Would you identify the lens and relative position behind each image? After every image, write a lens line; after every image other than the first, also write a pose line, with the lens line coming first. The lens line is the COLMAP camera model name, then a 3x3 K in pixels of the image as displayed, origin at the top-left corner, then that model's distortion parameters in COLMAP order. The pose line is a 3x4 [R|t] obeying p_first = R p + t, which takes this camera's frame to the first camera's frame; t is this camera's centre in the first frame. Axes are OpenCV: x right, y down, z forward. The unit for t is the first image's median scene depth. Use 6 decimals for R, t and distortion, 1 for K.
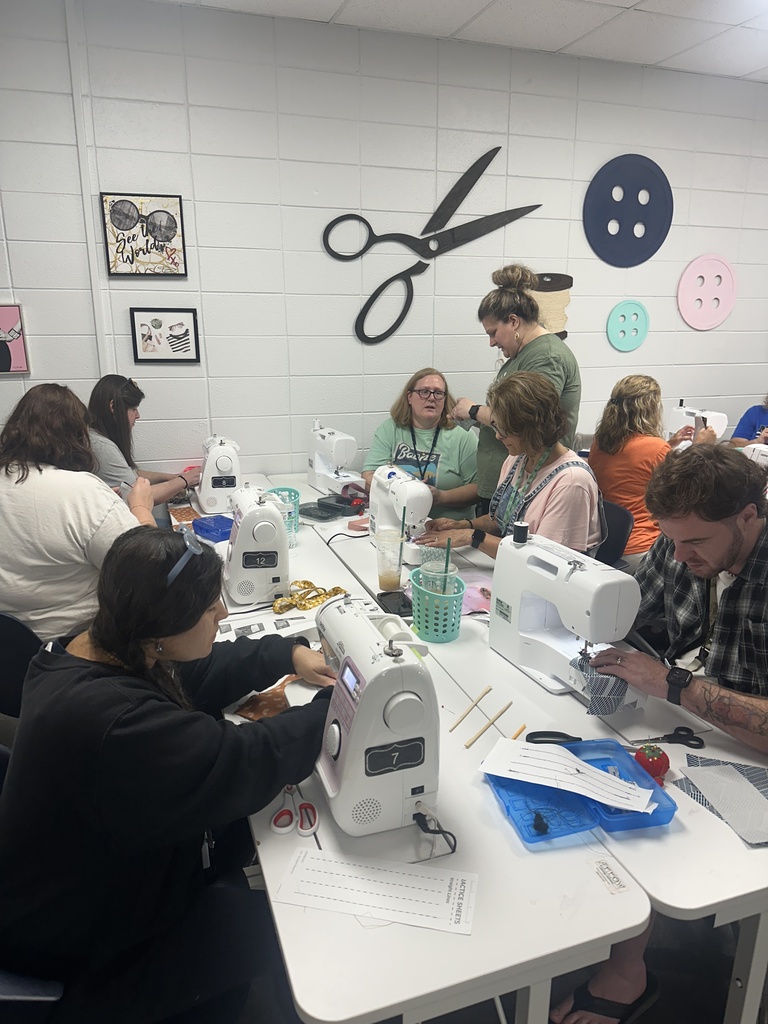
lens RADIAL K [[724.8, 0, 334.7], [0, 724.8, 571.5], [0, 0, 1]] dist [0.000427, -0.004941]
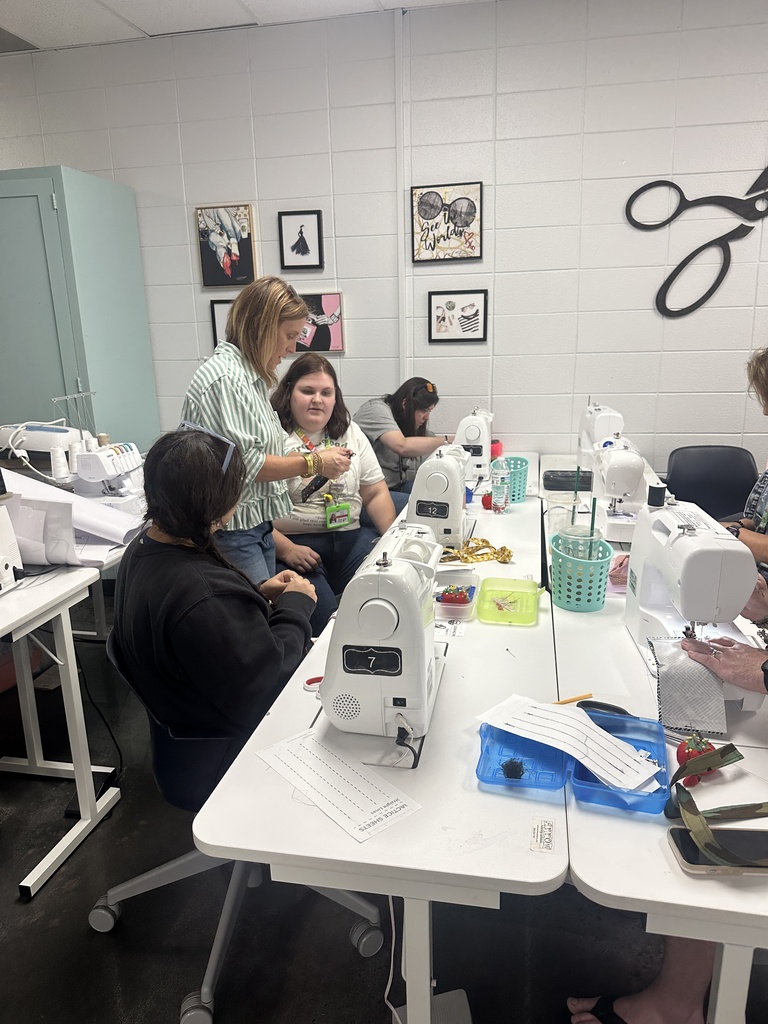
lens RADIAL K [[714.9, 0, 384.9], [0, 714.9, 568.3], [0, 0, 1]] dist [0.083954, -0.111534]
pose [[0.859551, 0.137287, -0.492265, 0.262874], [-0.149691, 0.988629, 0.014338, 0.046189], [0.488636, 0.061363, 0.870327, 0.041171]]
